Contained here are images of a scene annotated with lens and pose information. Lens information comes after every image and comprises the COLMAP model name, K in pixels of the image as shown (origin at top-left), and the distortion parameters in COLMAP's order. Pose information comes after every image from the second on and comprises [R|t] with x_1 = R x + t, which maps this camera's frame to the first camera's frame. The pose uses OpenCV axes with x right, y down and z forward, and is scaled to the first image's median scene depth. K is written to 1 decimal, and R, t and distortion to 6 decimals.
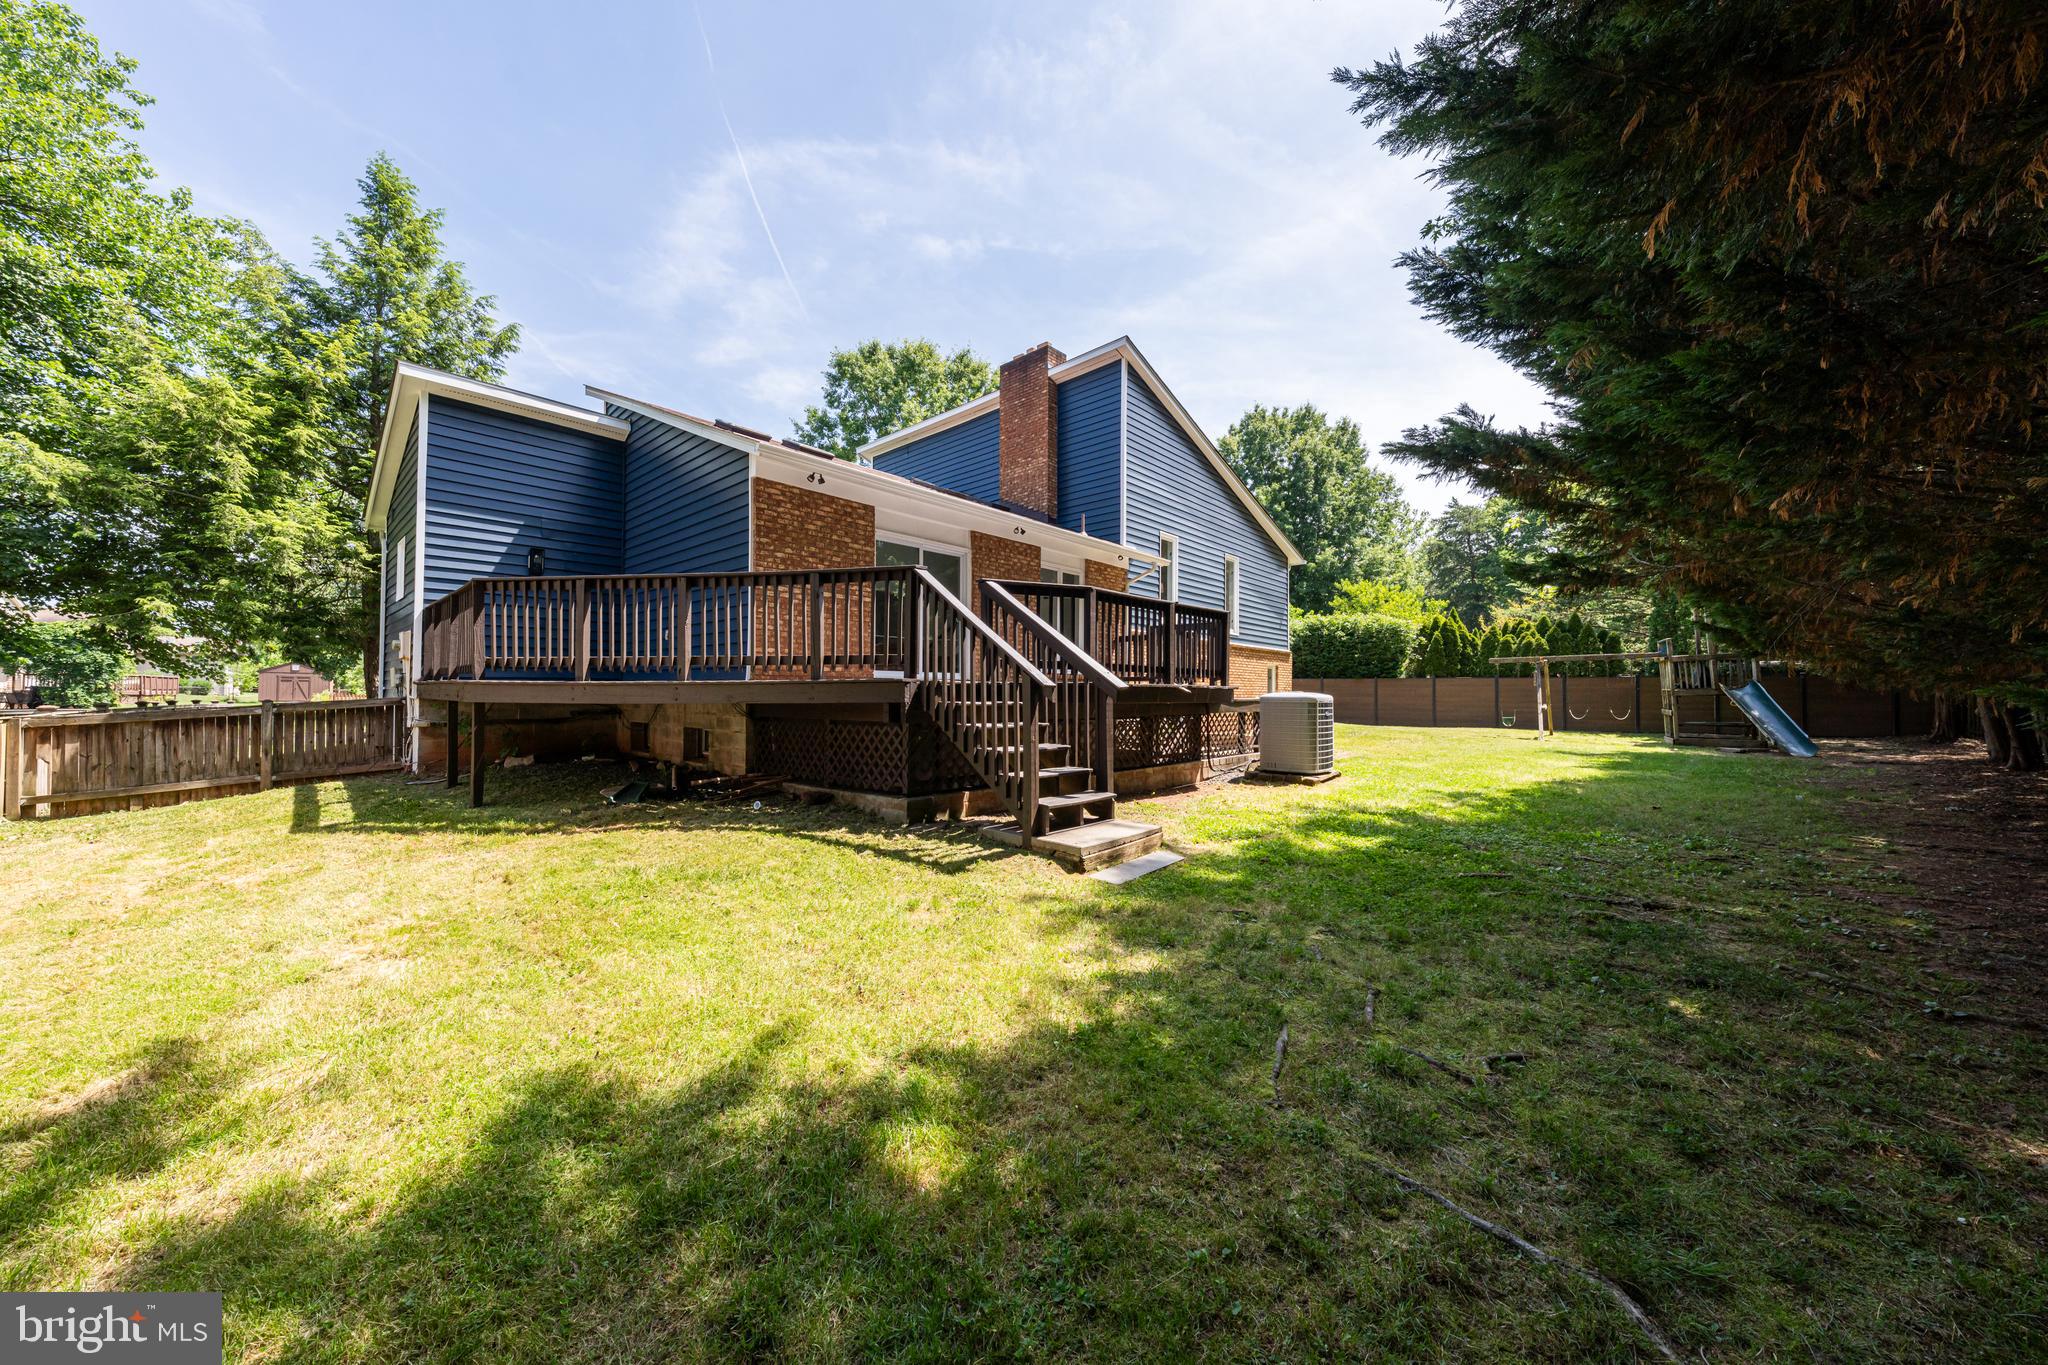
lens RADIAL K [[674.6, 0, 1024.0], [0, 674.6, 682.5], [0, 0, 1]] dist [-0.000077, -0.000009]
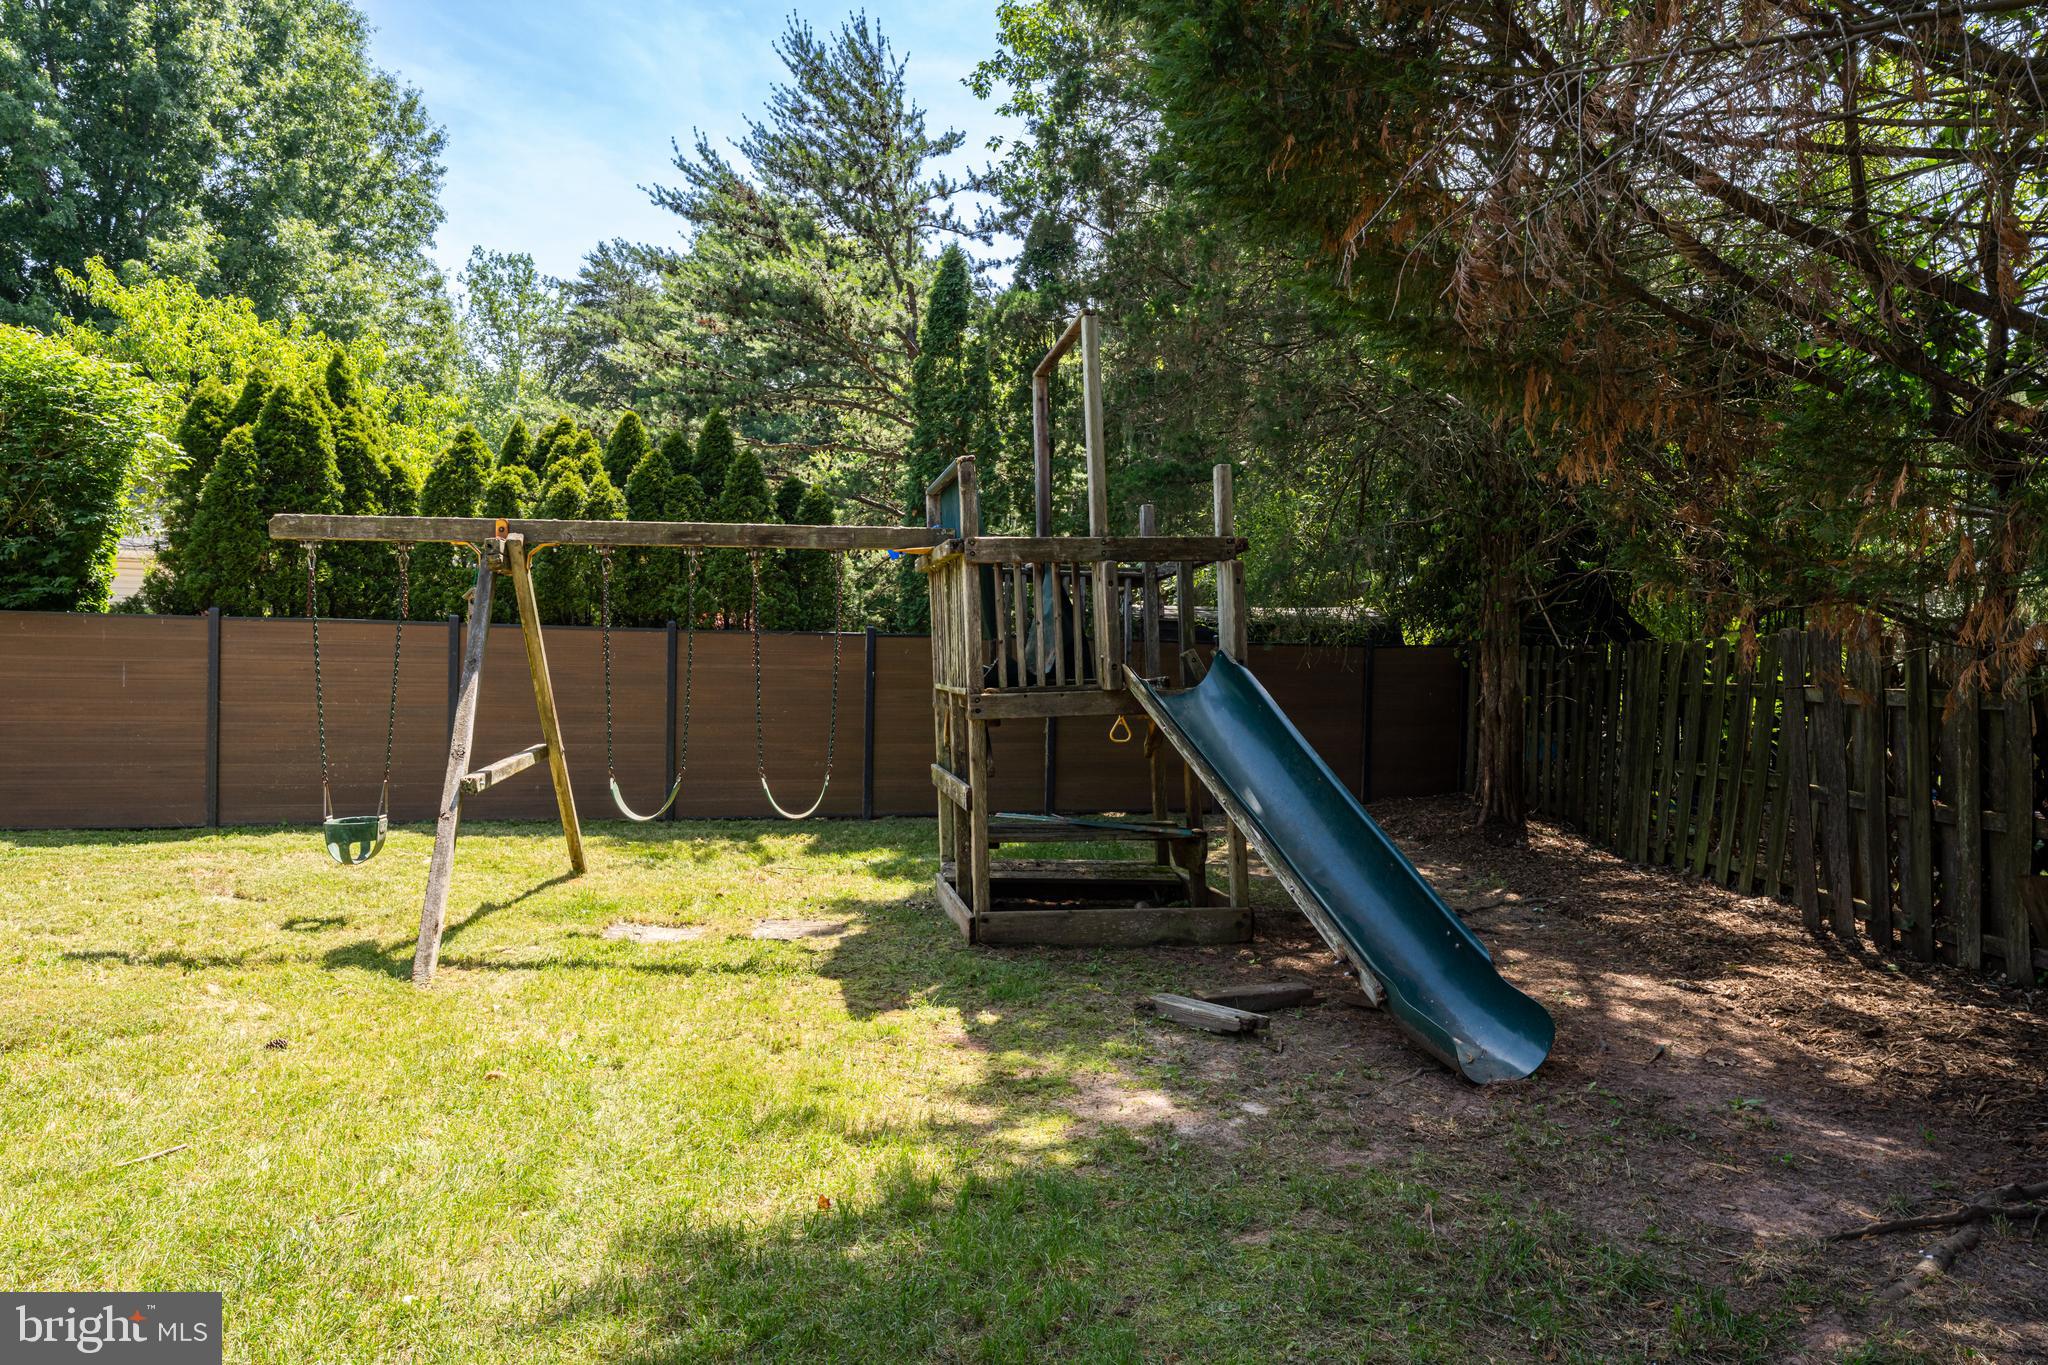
lens RADIAL K [[1297.2, 0, 1024.0], [0, 1297.2, 682.5], [0, 0, 1]] dist [-0.000019, -0.000030]
pose [[0.669546, -0.002010, 0.742768, 0.576755], [-0.021917, 0.999507, 0.022462, -0.001632], [-0.742447, -0.031319, 0.669172, 0.617690]]
